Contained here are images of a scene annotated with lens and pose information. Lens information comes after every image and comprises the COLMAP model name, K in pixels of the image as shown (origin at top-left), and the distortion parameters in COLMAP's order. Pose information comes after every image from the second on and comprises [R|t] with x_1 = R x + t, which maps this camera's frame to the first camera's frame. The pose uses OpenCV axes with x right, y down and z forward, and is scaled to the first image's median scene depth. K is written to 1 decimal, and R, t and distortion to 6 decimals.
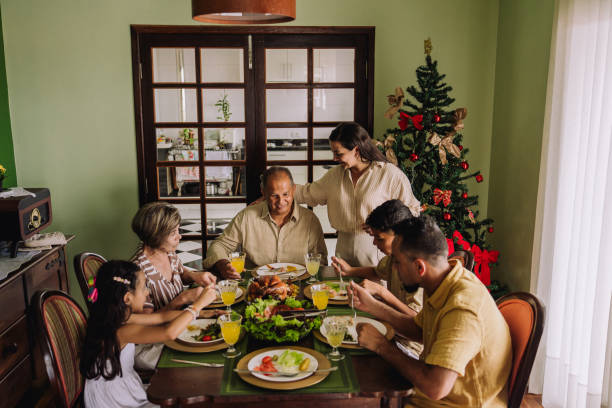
lens RADIAL K [[590.8, 0, 303.1], [0, 590.8, 210.4], [0, 0, 1]] dist [-0.004604, -0.002767]
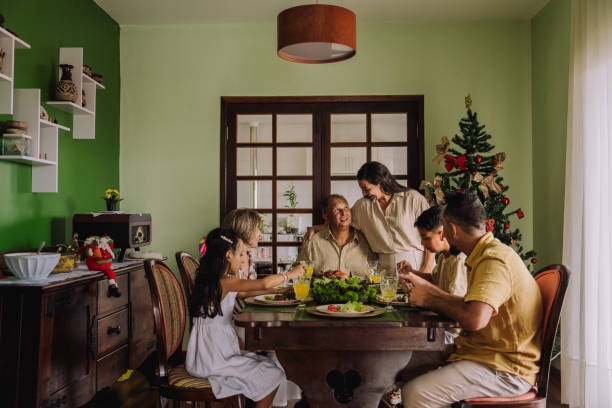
lens RADIAL K [[575.2, 0, 306.0], [0, 575.2, 204.0], [0, 0, 1]] dist [-0.002145, -0.002626]
pose [[0.995017, -0.001294, -0.099696, 0.002222], [-0.019737, 0.977573, -0.209671, 0.168825], [0.097731, 0.210594, 0.972676, -0.109161]]
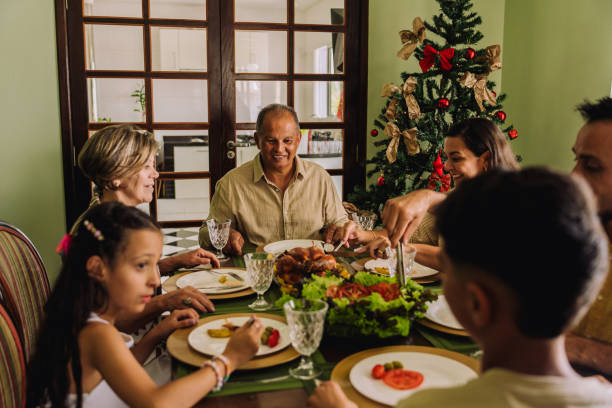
lens RADIAL K [[575.2, 0, 306.0], [0, 575.2, 204.0], [0, 0, 1]] dist [-0.002145, -0.002626]
pose [[0.983751, -0.023150, 0.178040, -0.128971], [0.030197, 0.998860, -0.036973, 0.064961], [-0.176981, 0.041749, 0.983328, 0.283896]]
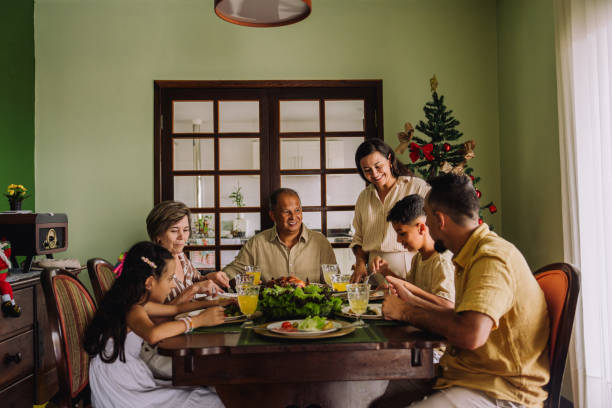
lens RADIAL K [[575.2, 0, 306.0], [0, 575.2, 204.0], [0, 0, 1]] dist [-0.002145, -0.002626]
pose [[0.999846, -0.014783, -0.009443, -0.010899], [0.012366, 0.975816, -0.218242, 0.152621], [0.012441, 0.218092, 0.975849, 0.037859]]
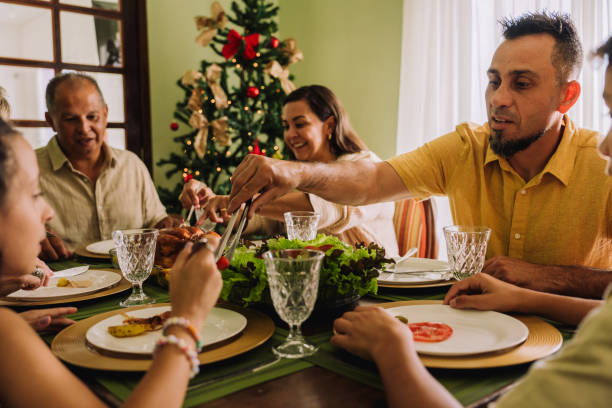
lens RADIAL K [[575.2, 0, 306.0], [0, 575.2, 204.0], [0, 0, 1]] dist [-0.002145, -0.002626]
pose [[0.792017, -0.058834, 0.607658, -0.198966], [0.127416, 0.989356, -0.070283, 0.104504], [-0.597055, 0.133090, 0.791083, 0.408478]]
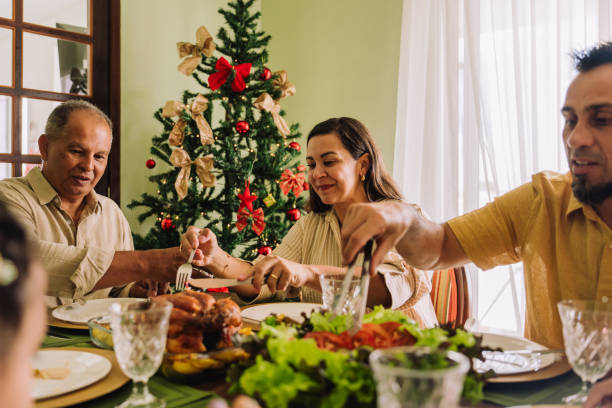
lens RADIAL K [[575.2, 0, 306.0], [0, 575.2, 204.0], [0, 0, 1]] dist [-0.002145, -0.002626]
pose [[0.738703, 0.000806, 0.674030, -0.185730], [0.121008, 0.983593, -0.133795, 0.085569], [-0.663080, 0.180398, 0.726486, 0.500314]]
